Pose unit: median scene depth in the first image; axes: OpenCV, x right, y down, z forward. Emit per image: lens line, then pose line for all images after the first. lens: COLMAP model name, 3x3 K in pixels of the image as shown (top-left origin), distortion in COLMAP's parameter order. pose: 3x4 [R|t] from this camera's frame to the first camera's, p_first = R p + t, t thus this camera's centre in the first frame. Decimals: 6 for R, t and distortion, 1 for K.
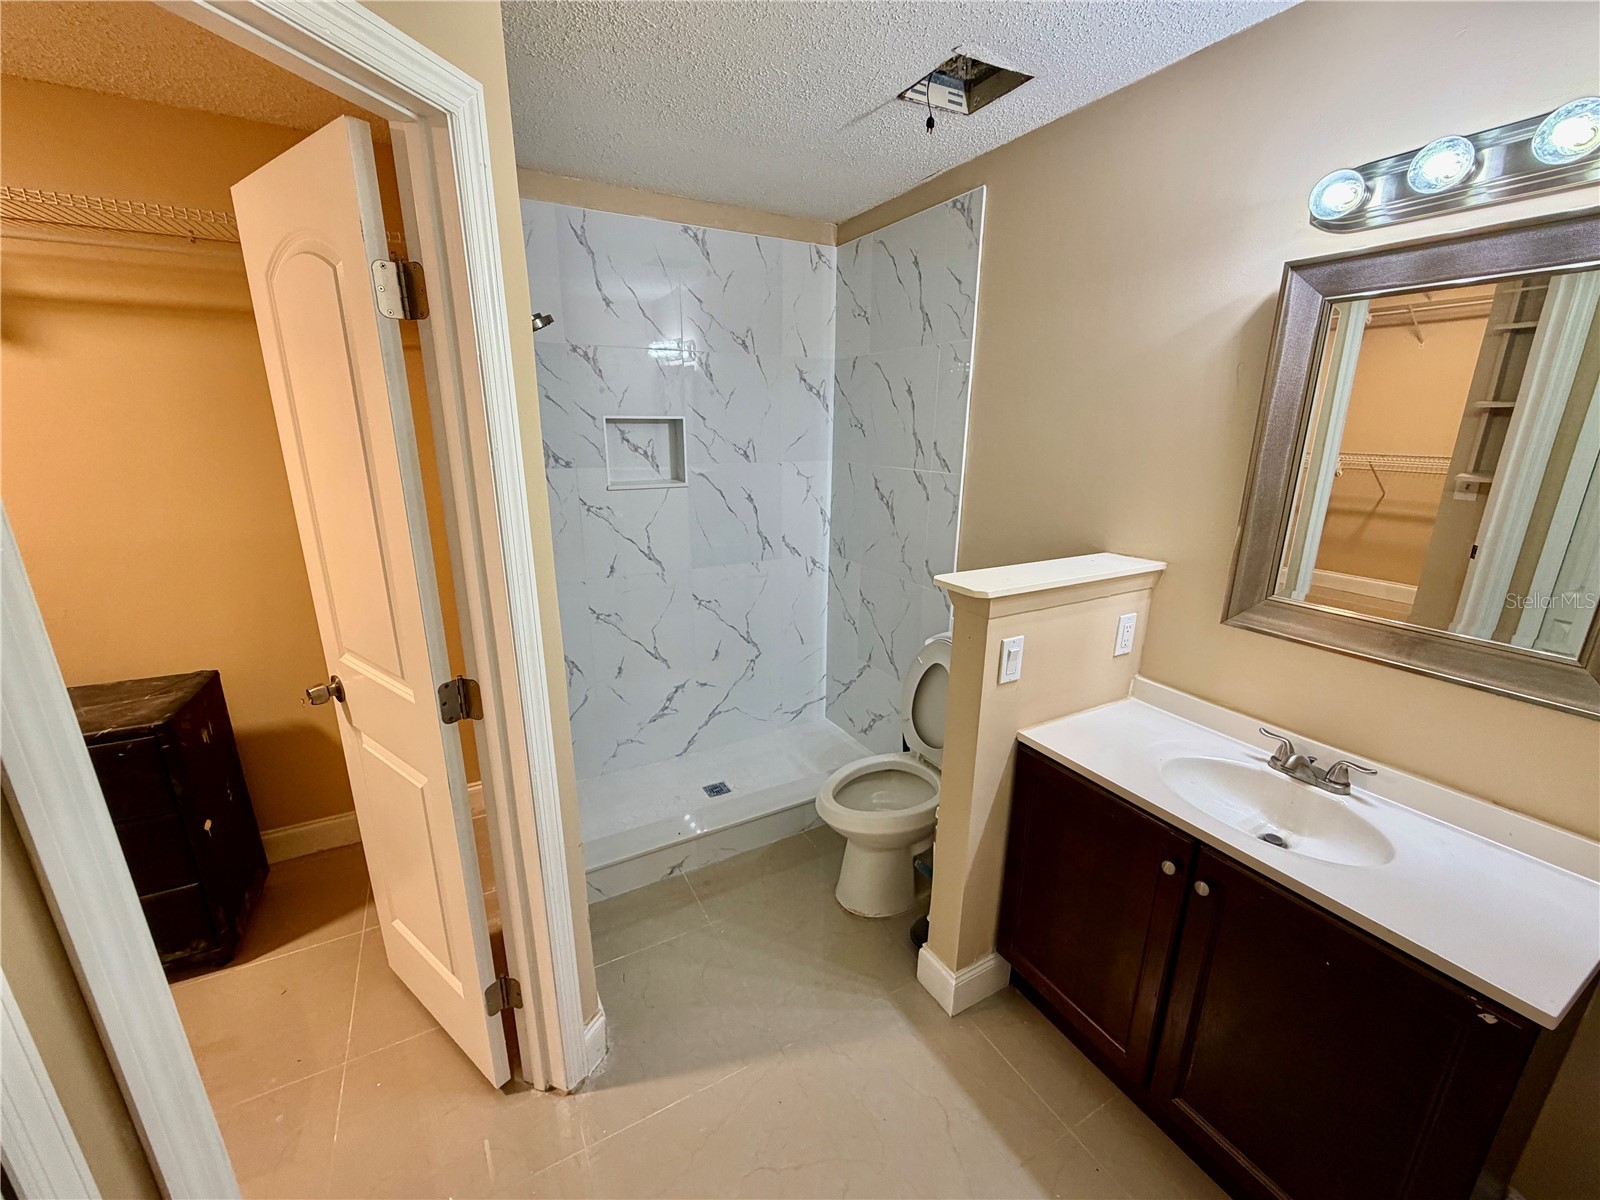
lens RADIAL K [[638.0, 0, 796.6], [0, 638.0, 602.7], [0, 0, 1]] dist [-0.001037, 0.000077]
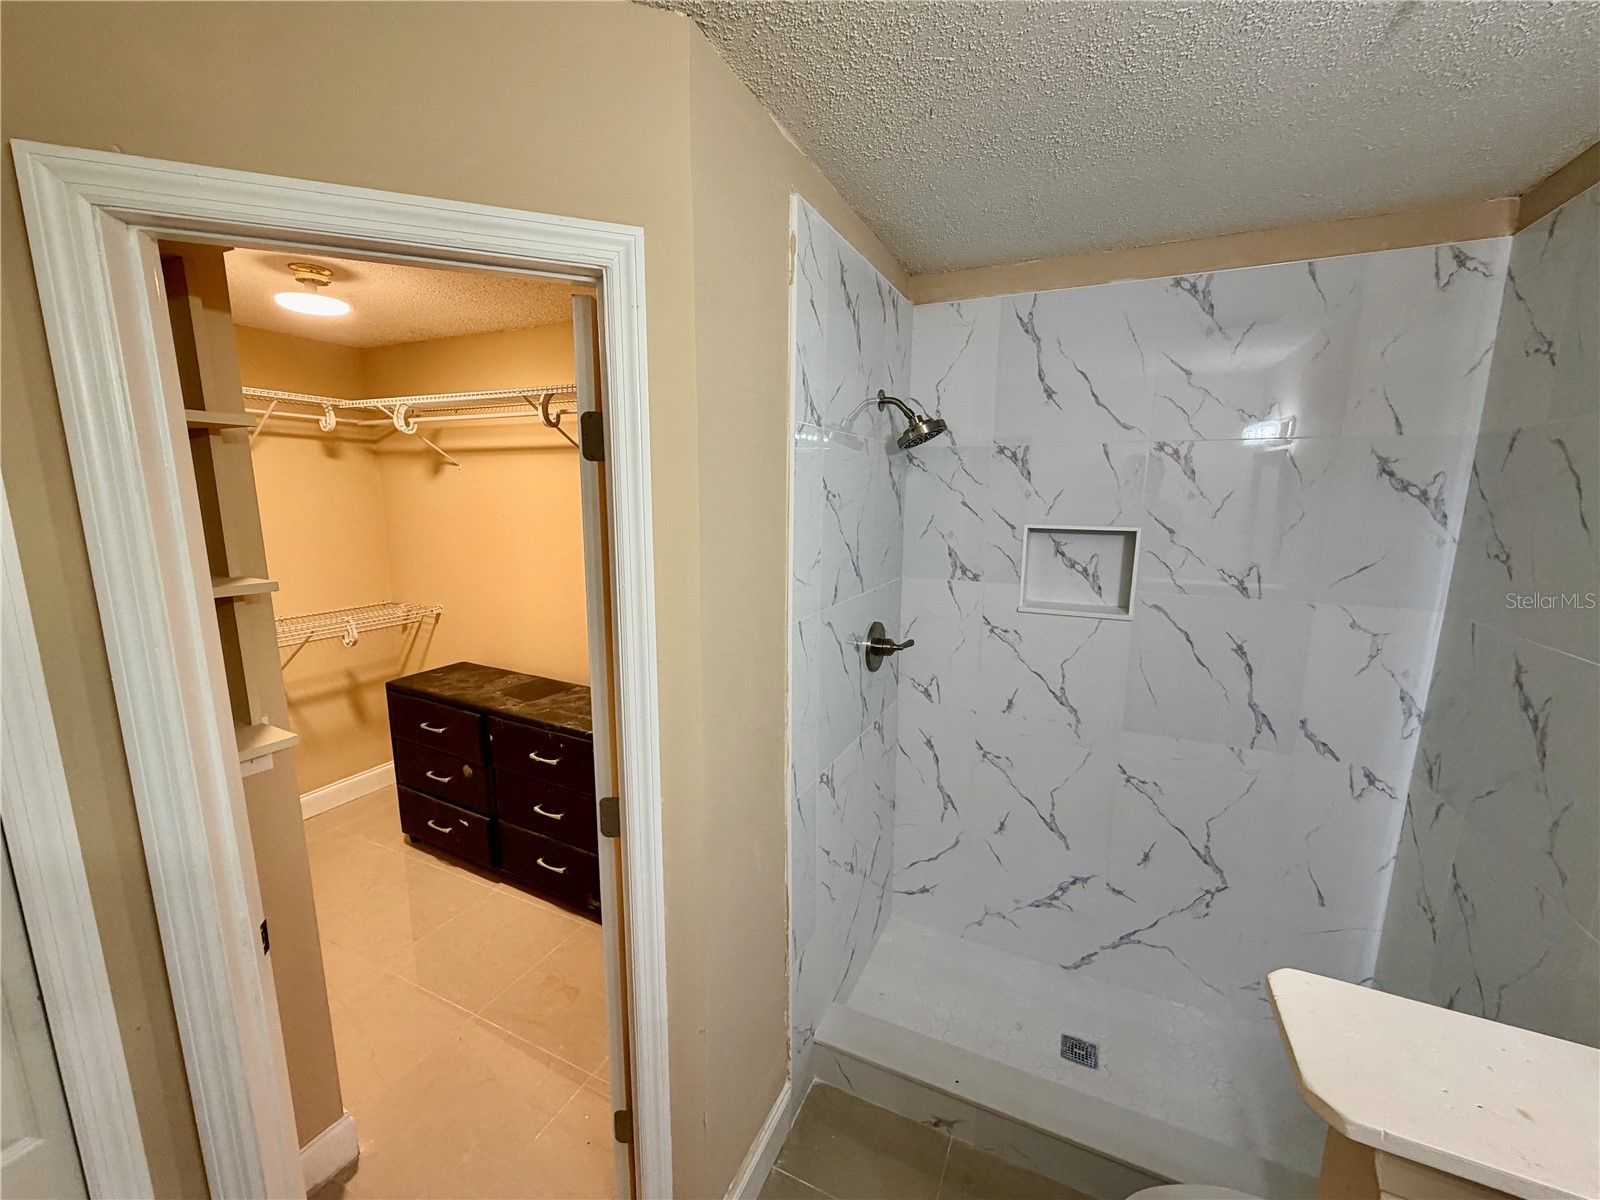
lens RADIAL K [[638.0, 0, 796.6], [0, 638.0, 602.7], [0, 0, 1]] dist [-0.001037, 0.000077]
pose [[0.586555, 0.136668, -0.798295, 0.183660], [-0.228739, 0.973487, -0.001407, -0.112354], [0.776937, 0.183427, 0.602265, 0.255784]]
